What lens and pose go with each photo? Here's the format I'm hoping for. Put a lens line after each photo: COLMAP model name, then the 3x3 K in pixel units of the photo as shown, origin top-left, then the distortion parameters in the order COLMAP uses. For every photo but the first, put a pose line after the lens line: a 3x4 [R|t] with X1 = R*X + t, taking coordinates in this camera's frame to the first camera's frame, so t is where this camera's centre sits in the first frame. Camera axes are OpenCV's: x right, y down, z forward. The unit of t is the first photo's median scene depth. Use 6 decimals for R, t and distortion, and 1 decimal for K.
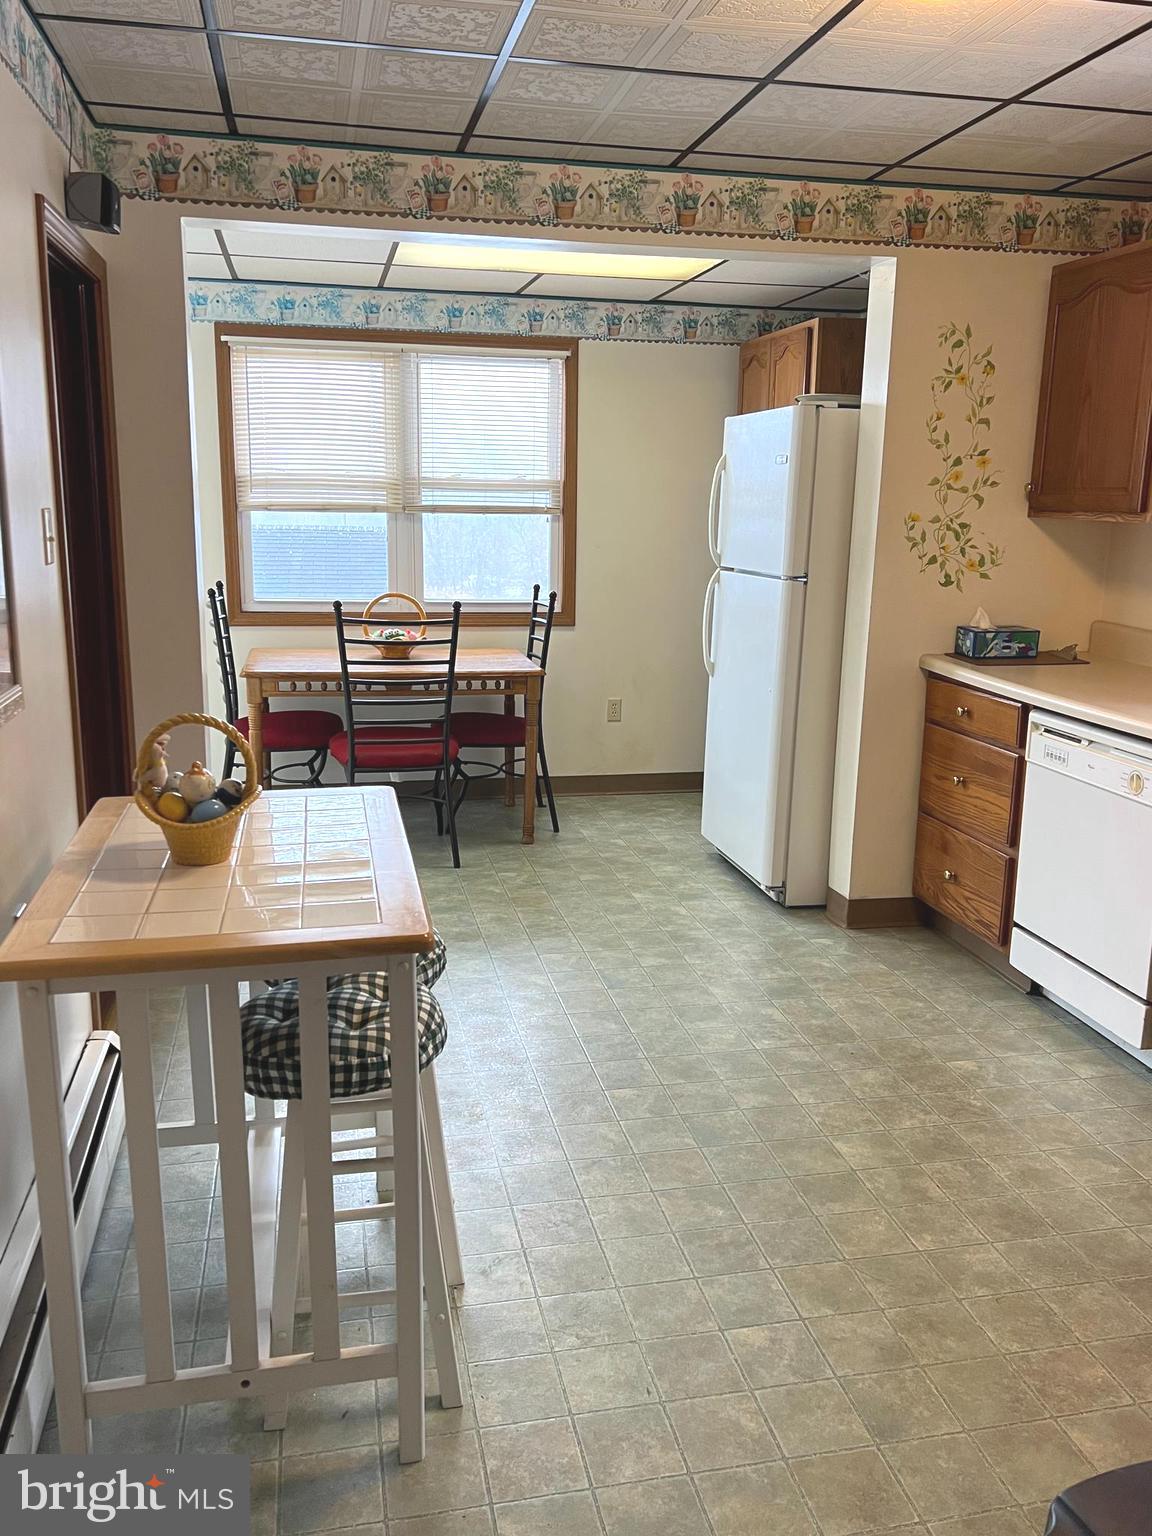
lens RADIAL K [[1233.5, 0, 568.7], [0, 1233.5, 773.8], [0, 0, 1]] dist [0.001705, -0.006426]
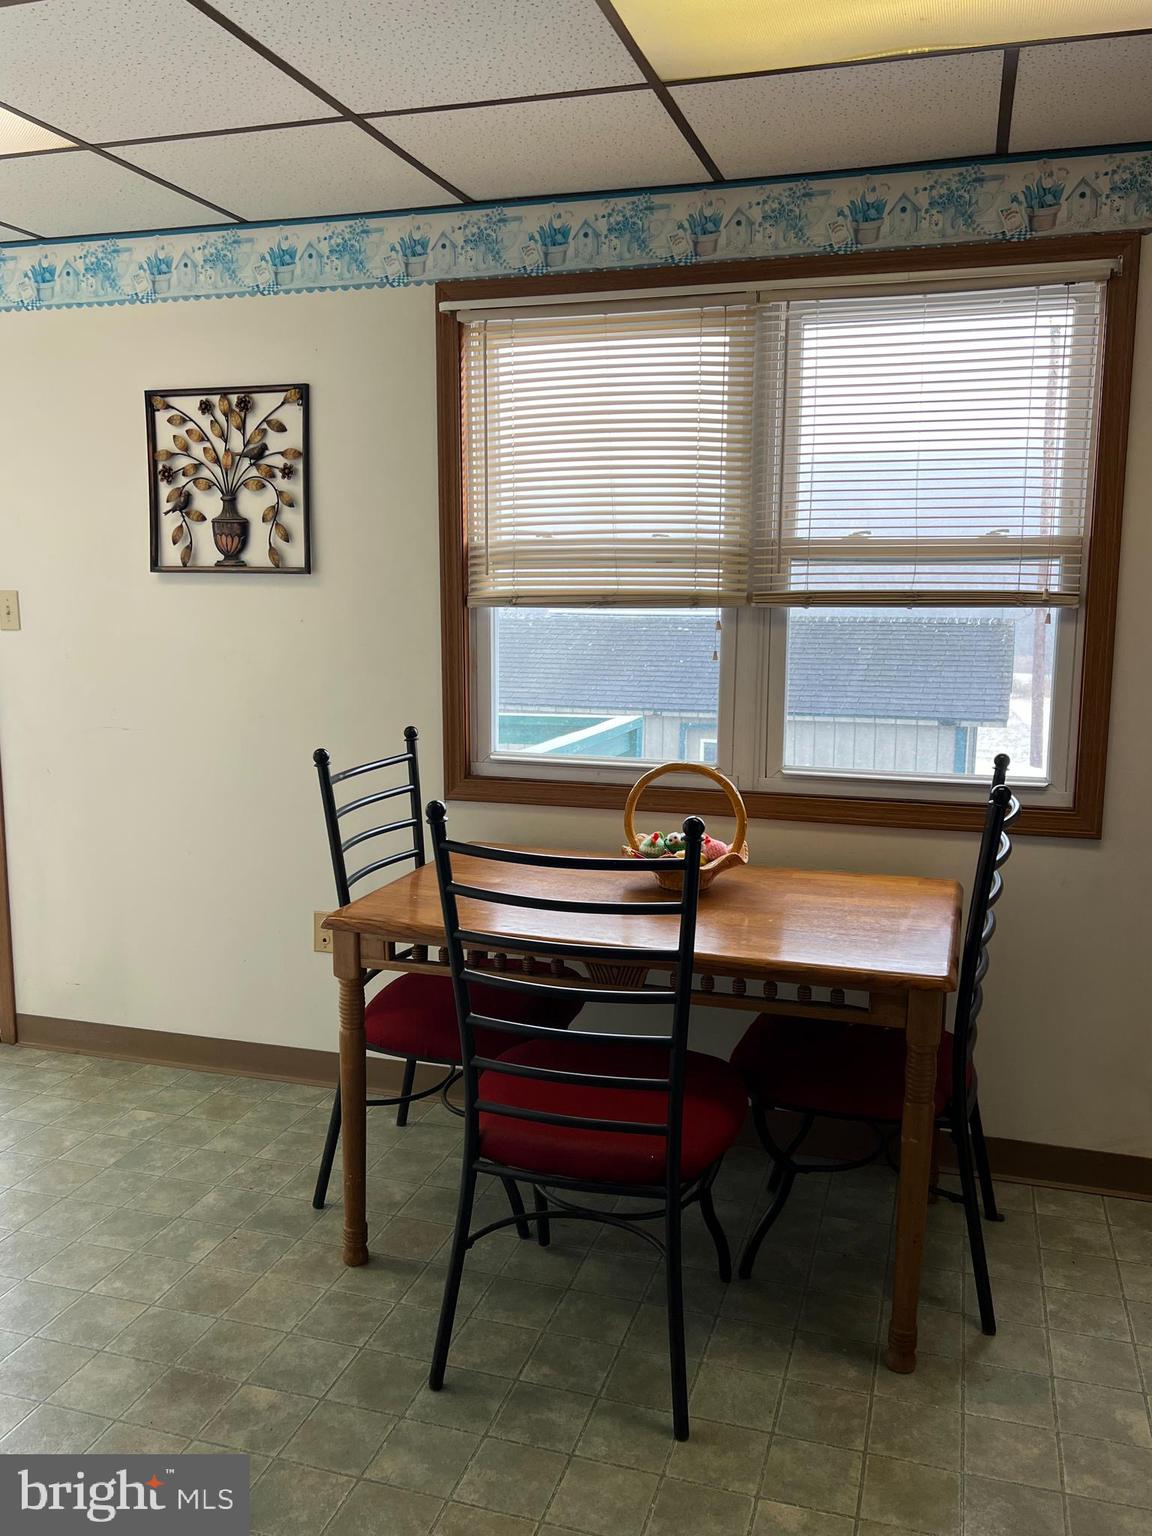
lens RADIAL K [[1260.6, 0, 579.1], [0, 1260.6, 772.3], [0, 0, 1]] dist [0.034378, -0.001953]
pose [[0.875722, 0.055800, -0.479580, 0.065974], [-0.093405, 0.994114, -0.054891, -0.107361], [0.473694, 0.092865, 0.875780, 0.511964]]
